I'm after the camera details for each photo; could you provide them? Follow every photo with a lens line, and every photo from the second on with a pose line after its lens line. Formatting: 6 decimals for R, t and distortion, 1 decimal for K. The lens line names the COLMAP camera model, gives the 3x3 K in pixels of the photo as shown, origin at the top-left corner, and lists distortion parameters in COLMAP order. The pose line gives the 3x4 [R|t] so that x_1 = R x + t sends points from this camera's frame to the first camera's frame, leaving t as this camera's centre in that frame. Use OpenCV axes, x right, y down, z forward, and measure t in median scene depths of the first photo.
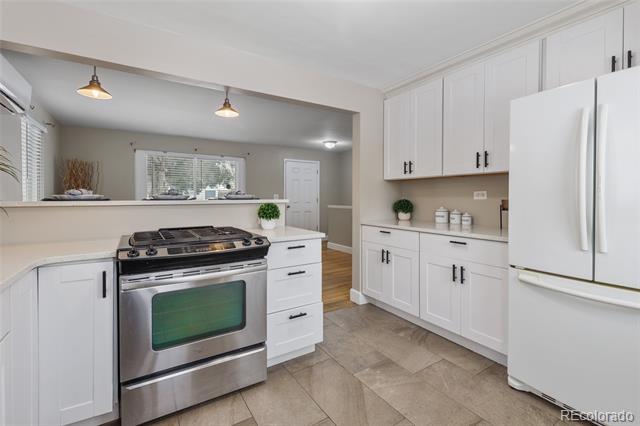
lens RADIAL K [[291.0, 0, 321.0], [0, 291.0, 199.9], [0, 0, 1]] dist [-0.001559, -0.002056]
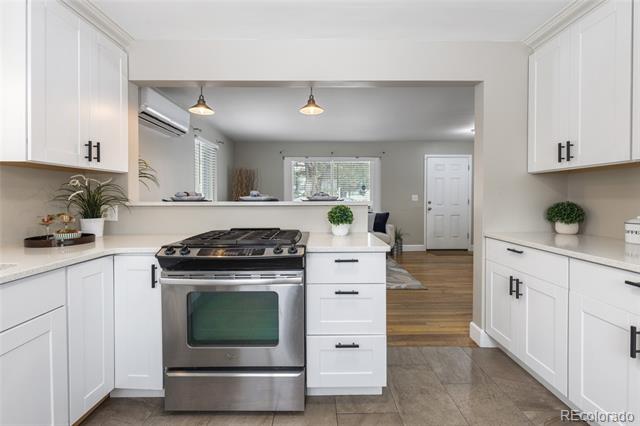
lens RADIAL K [[291.0, 0, 319.8], [0, 291.0, 202.6], [0, 0, 1]] dist [-0.001559, -0.002056]
pose [[0.845129, 0.008020, -0.534503, 0.198600], [-0.004842, 0.999961, 0.007347, -0.002925], [0.534541, -0.003621, 0.845135, 0.195308]]
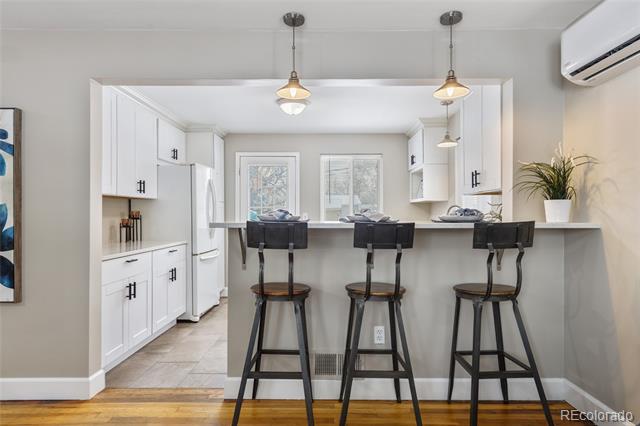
lens RADIAL K [[372.5, 0, 317.7], [0, 372.5, 214.3], [0, 0, 1]] dist [0.001395, -0.001334]
pose [[-0.836296, 0.004698, 0.548258, -0.788026], [0.009734, 0.999933, 0.006280, -0.021521], [-0.548191, 0.010589, -0.836286, 1.588602]]
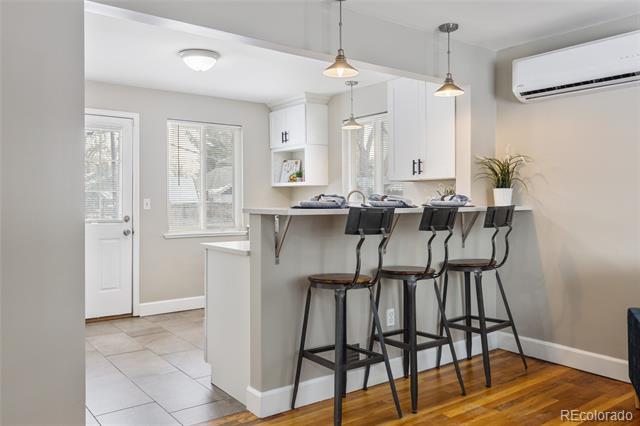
lens RADIAL K [[514.9, 0, 314.8], [0, 514.9, 196.9], [0, 0, 1]] dist [-0.026749, 0.002321]
pose [[-0.997171, 0.002258, -0.075134, -0.169679], [0.001812, 0.999980, 0.006007, -0.028699], [0.075146, 0.005854, -0.997155, 1.988060]]
